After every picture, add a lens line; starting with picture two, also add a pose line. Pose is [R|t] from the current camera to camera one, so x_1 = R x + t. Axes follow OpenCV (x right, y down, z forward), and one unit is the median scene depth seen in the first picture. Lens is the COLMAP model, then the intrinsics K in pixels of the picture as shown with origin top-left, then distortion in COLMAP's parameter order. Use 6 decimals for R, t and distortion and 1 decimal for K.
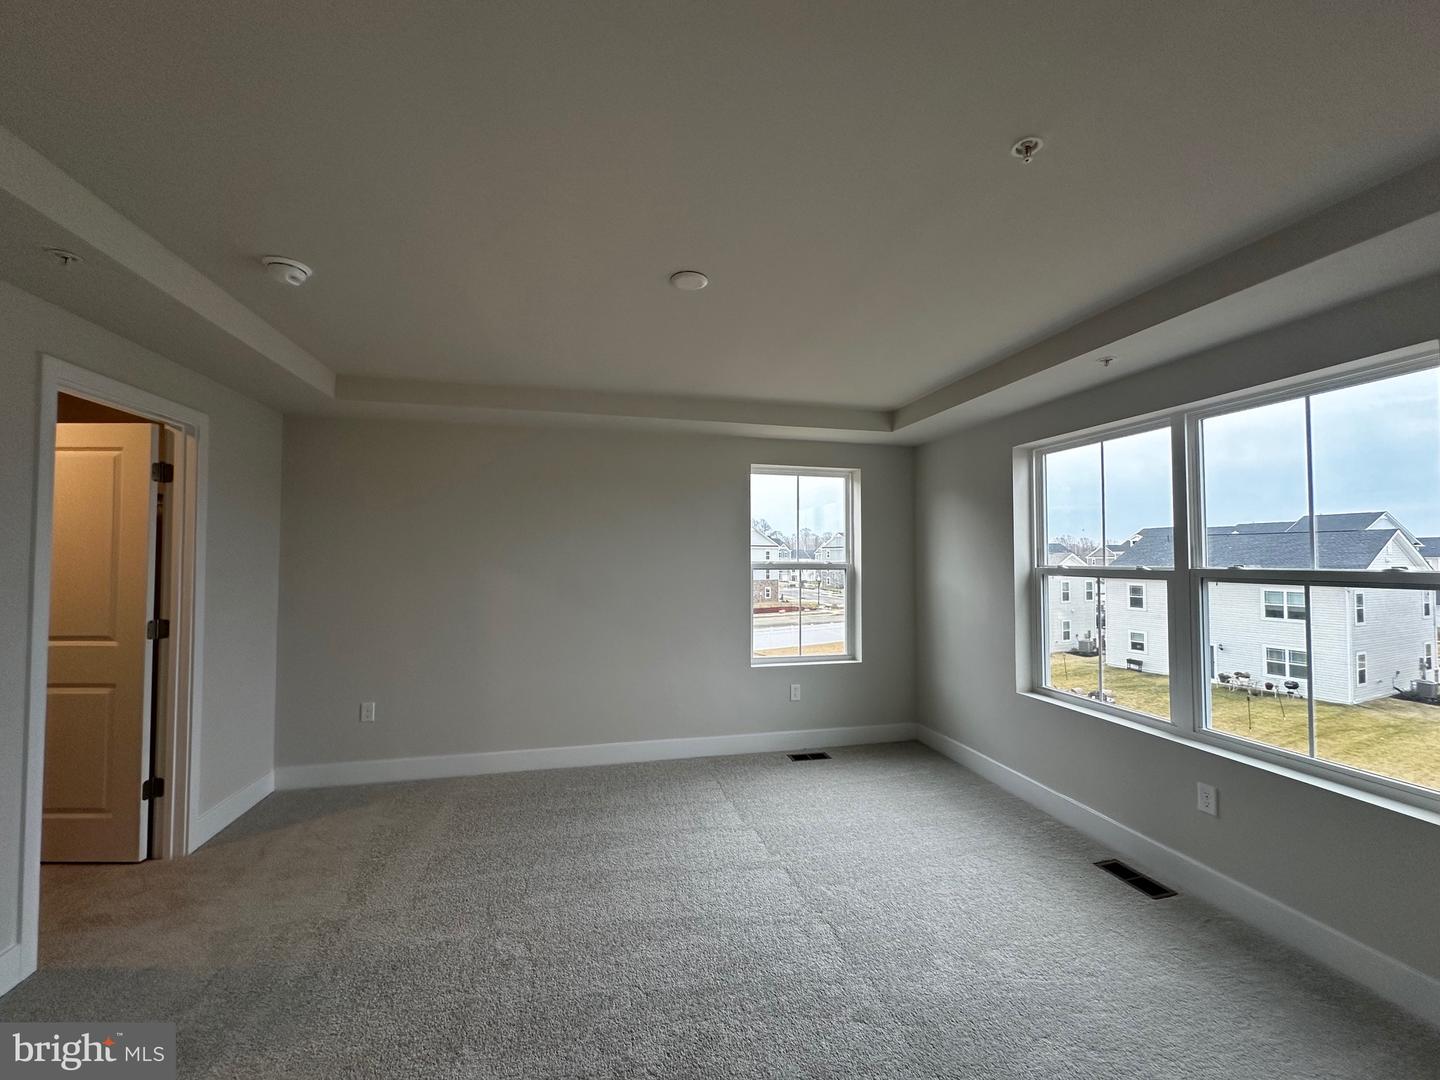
lens RADIAL K [[573.9, 0, 720.3], [0, 573.9, 539.0], [0, 0, 1]] dist [-0.001830, 0.000701]
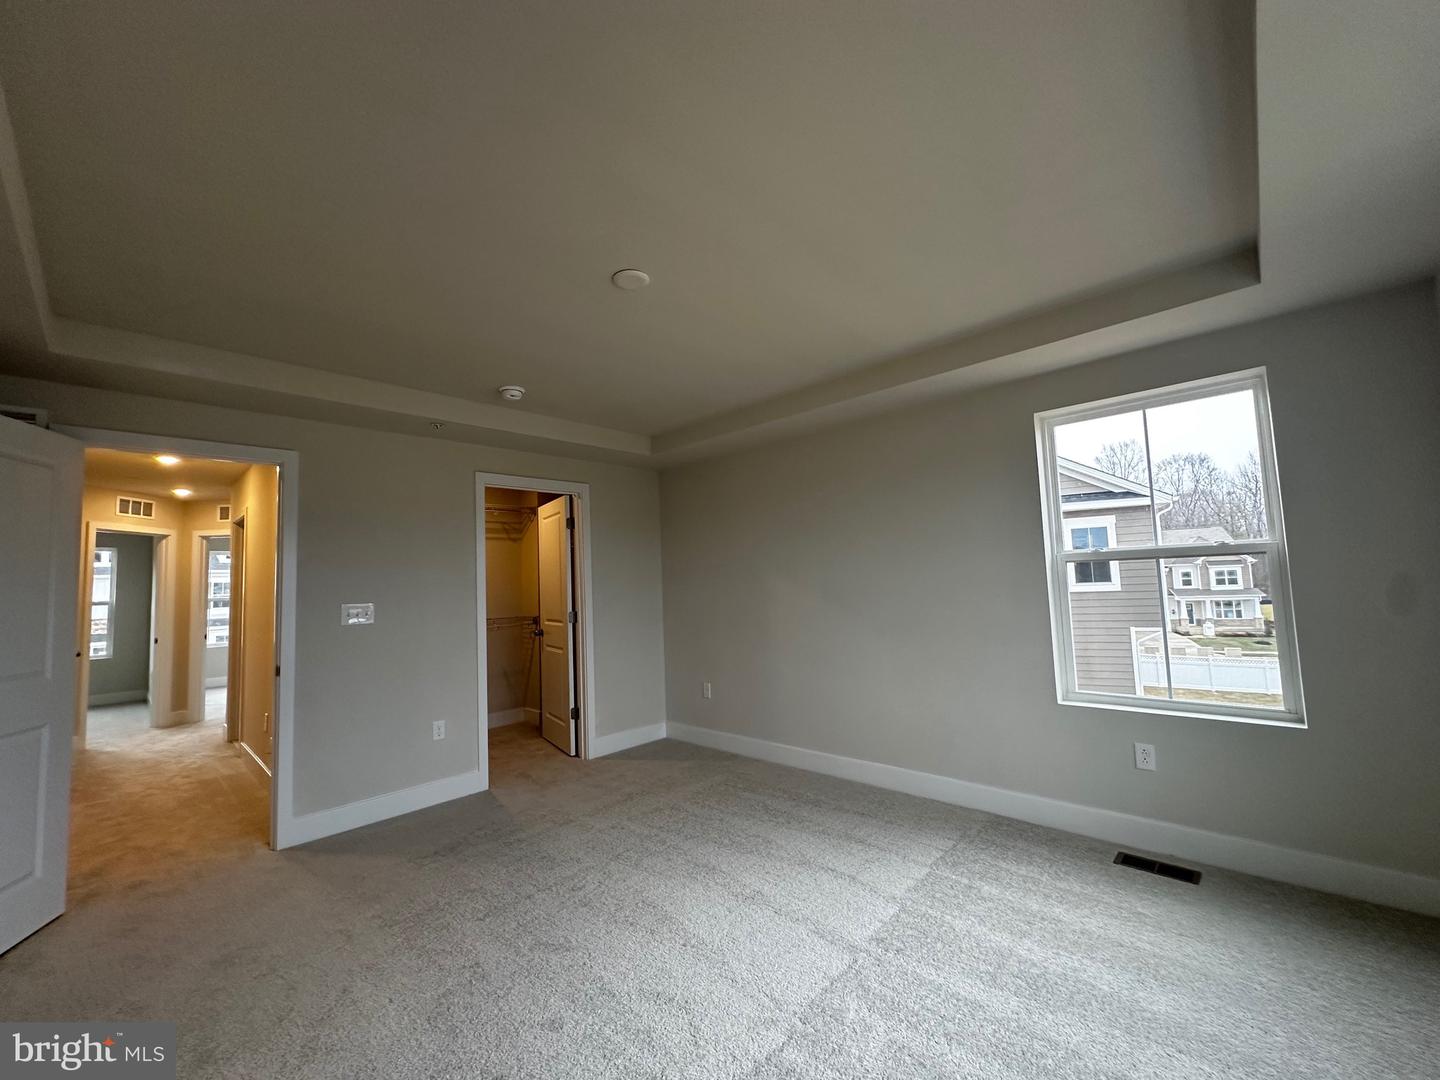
lens RADIAL K [[578.3, 0, 722.5], [0, 578.3, 539.3], [0, 0, 1]] dist [-0.000479, 0.000828]
pose [[0.546372, -0.086437, -0.833070, 0.572111], [0.068750, 0.995932, -0.058245, 0.050041], [0.834716, -0.025450, 0.550092, 0.374604]]
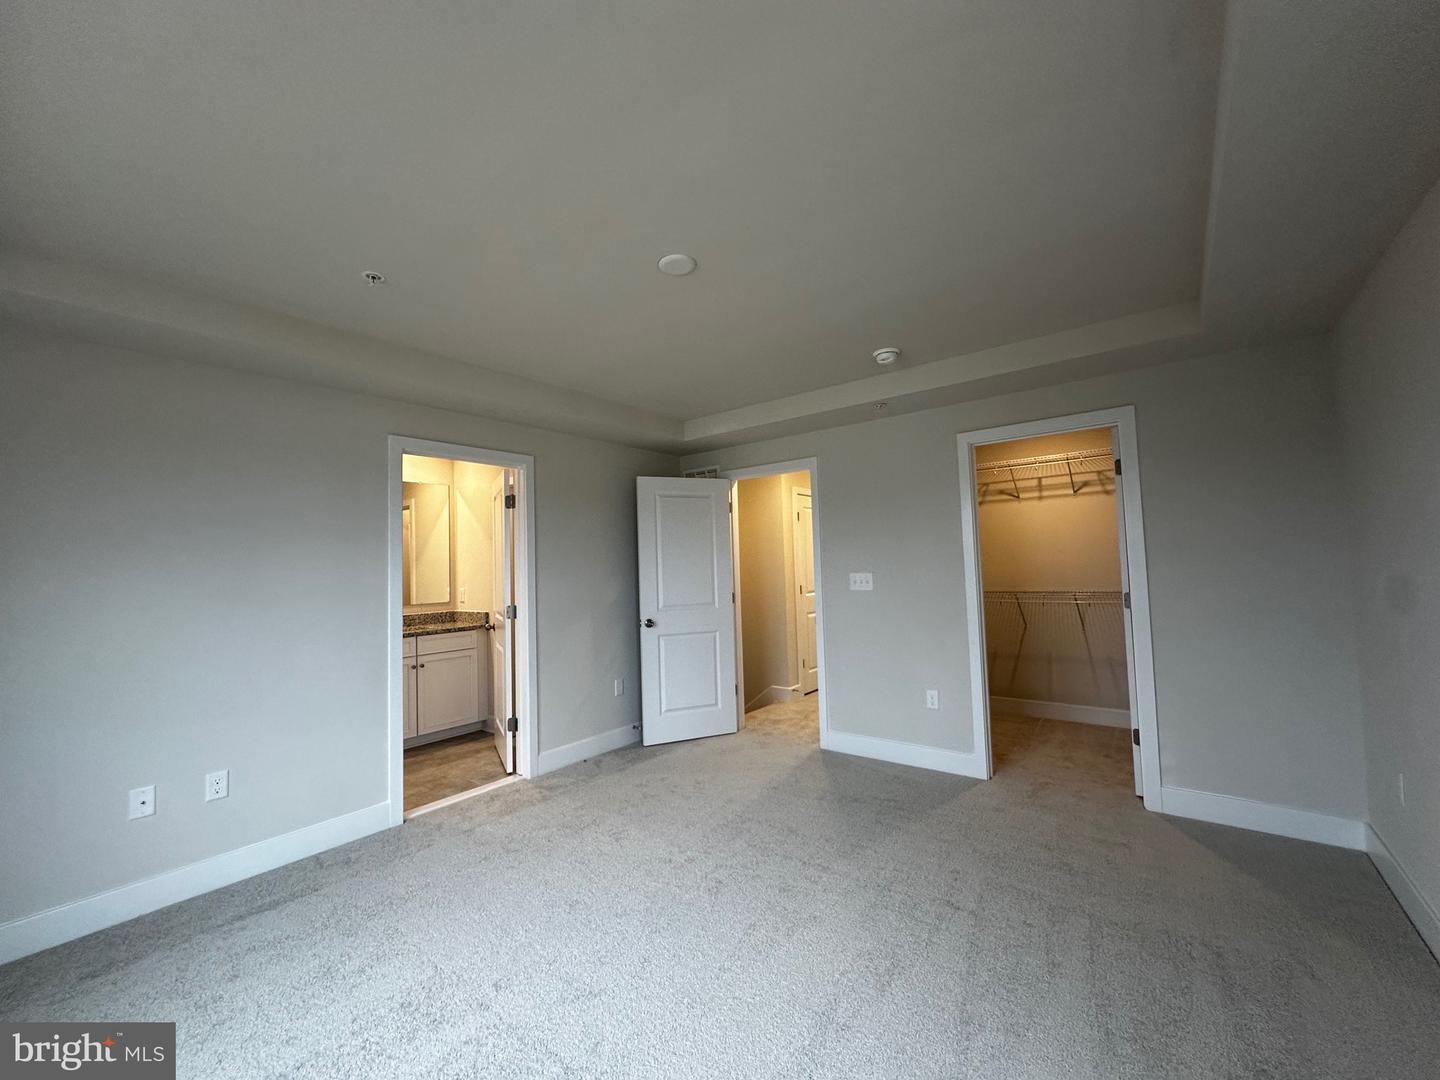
lens RADIAL K [[578.3, 0, 722.5], [0, 578.3, 539.3], [0, 0, 1]] dist [-0.000479, 0.000828]
pose [[-0.782961, -0.003146, -0.622063, 0.340182], [0.053275, 0.995974, -0.072092, 0.062015], [0.619786, -0.089585, -0.779641, 1.186740]]
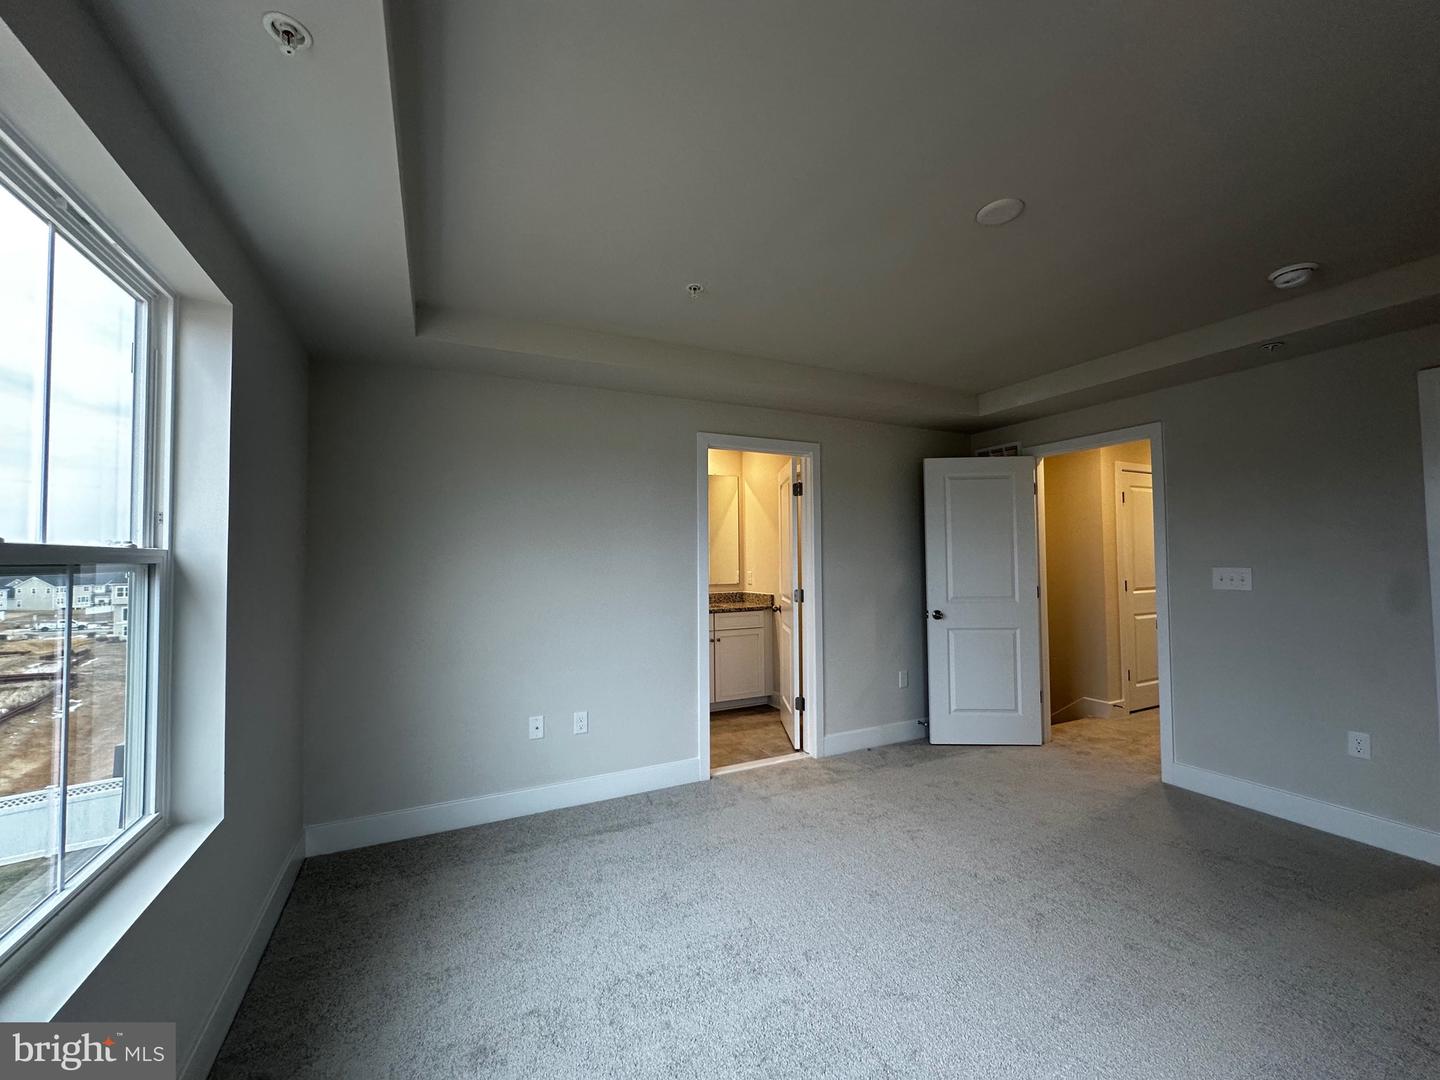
lens RADIAL K [[578.3, 0, 722.5], [0, 578.3, 539.3], [0, 0, 1]] dist [-0.000479, 0.000828]
pose [[-0.974433, 0.003878, -0.224645, 0.375375], [0.019263, 0.997612, -0.066333, 0.060754], [0.223852, -0.068964, -0.972180, 1.146985]]
